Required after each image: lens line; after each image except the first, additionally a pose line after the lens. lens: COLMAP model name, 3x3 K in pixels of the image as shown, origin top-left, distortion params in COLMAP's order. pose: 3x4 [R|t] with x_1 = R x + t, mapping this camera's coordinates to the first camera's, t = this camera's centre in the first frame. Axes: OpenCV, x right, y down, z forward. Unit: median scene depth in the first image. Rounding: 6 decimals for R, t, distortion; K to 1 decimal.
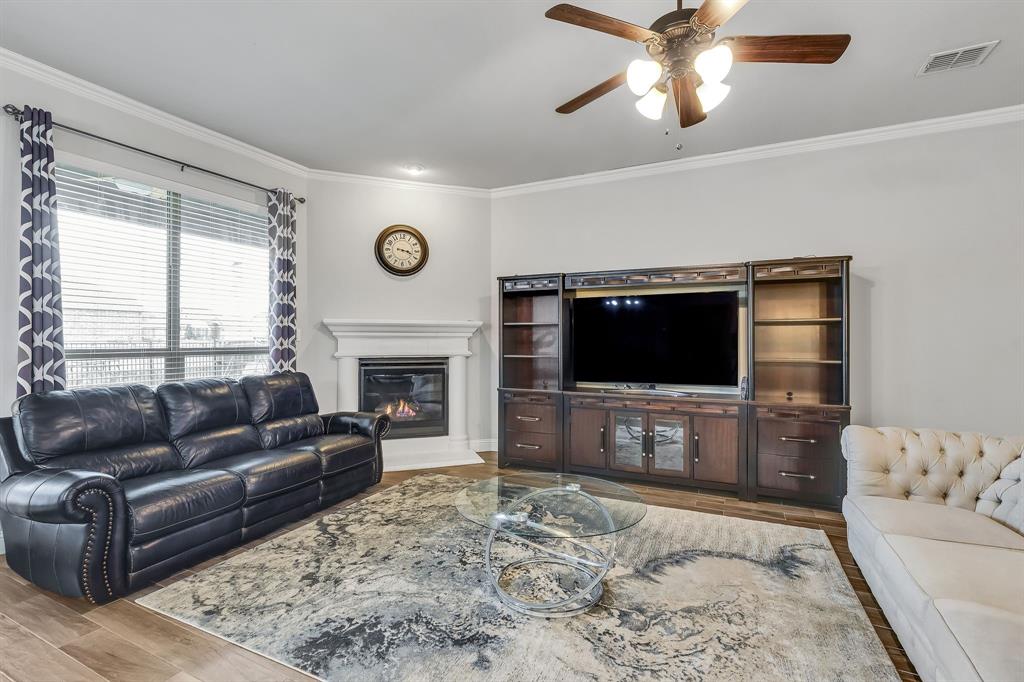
lens RADIAL K [[445.0, 0, 523.4], [0, 445.0, 337.5], [0, 0, 1]] dist [-0.001113, -0.000551]
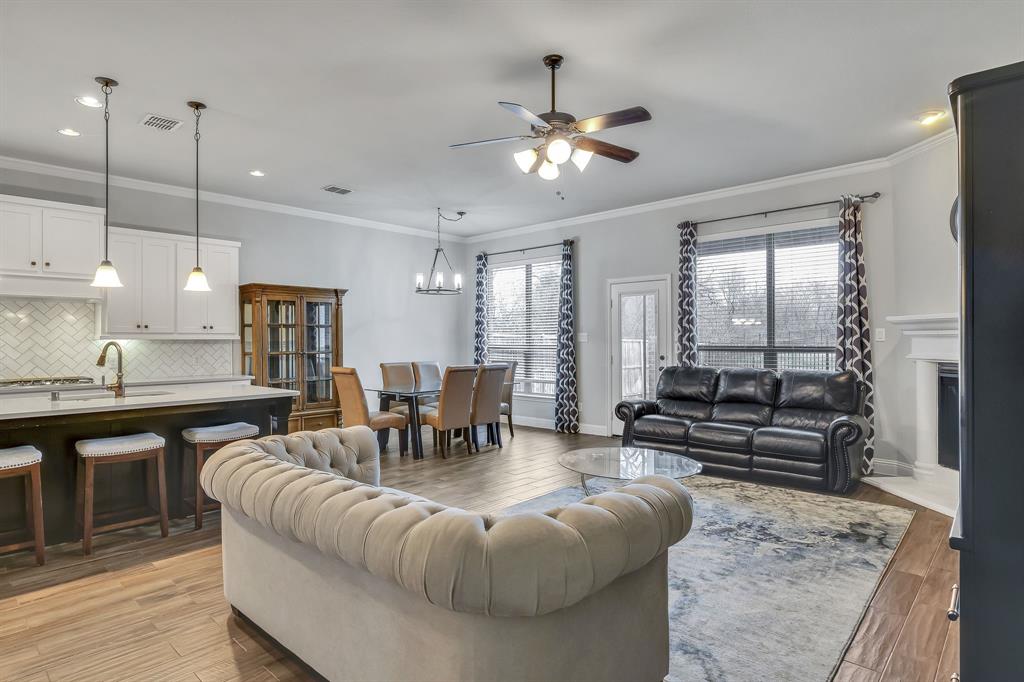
lens RADIAL K [[553.8, 0, 502.4], [0, 553.8, 336.1], [0, 0, 1]] dist [-0.005489, 0.001749]
pose [[-0.300419, -0.007114, -0.953781, 1.080416], [0.006473, 0.999934, -0.009497, 0.003419], [0.953785, -0.009027, -0.300353, 0.713464]]
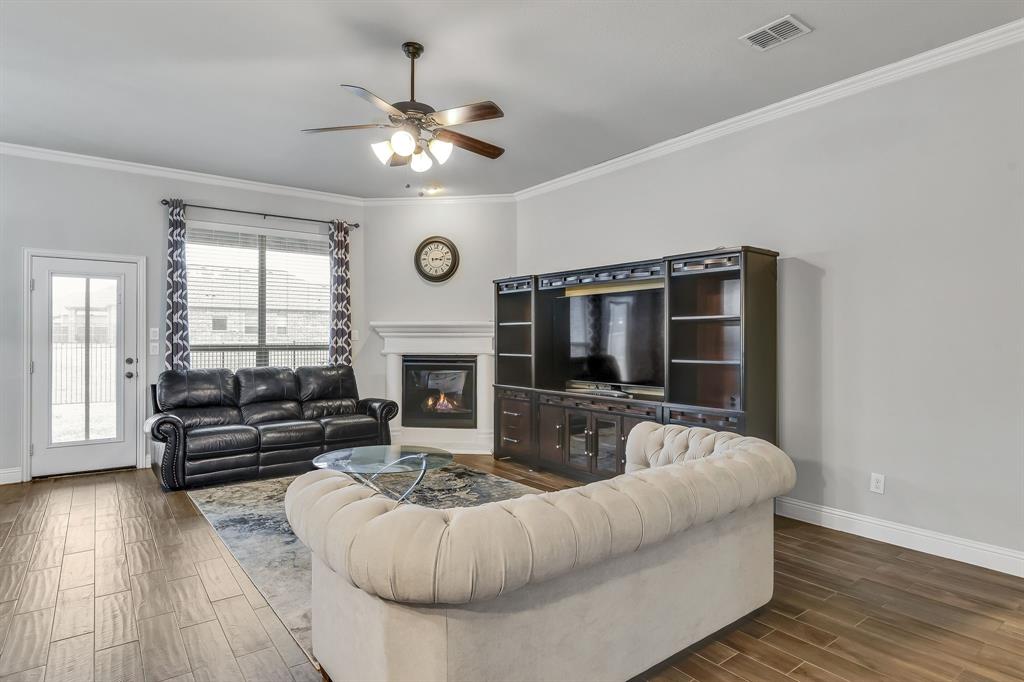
lens RADIAL K [[553.8, 0, 528.9], [0, 553.8, 336.5], [0, 0, 1]] dist [-0.005489, 0.001749]
pose [[0.893560, -0.001920, -0.448939, 0.745734], [0.001902, 0.999998, -0.000493, -0.000737], [0.448939, -0.000413, 0.893562, -0.183166]]
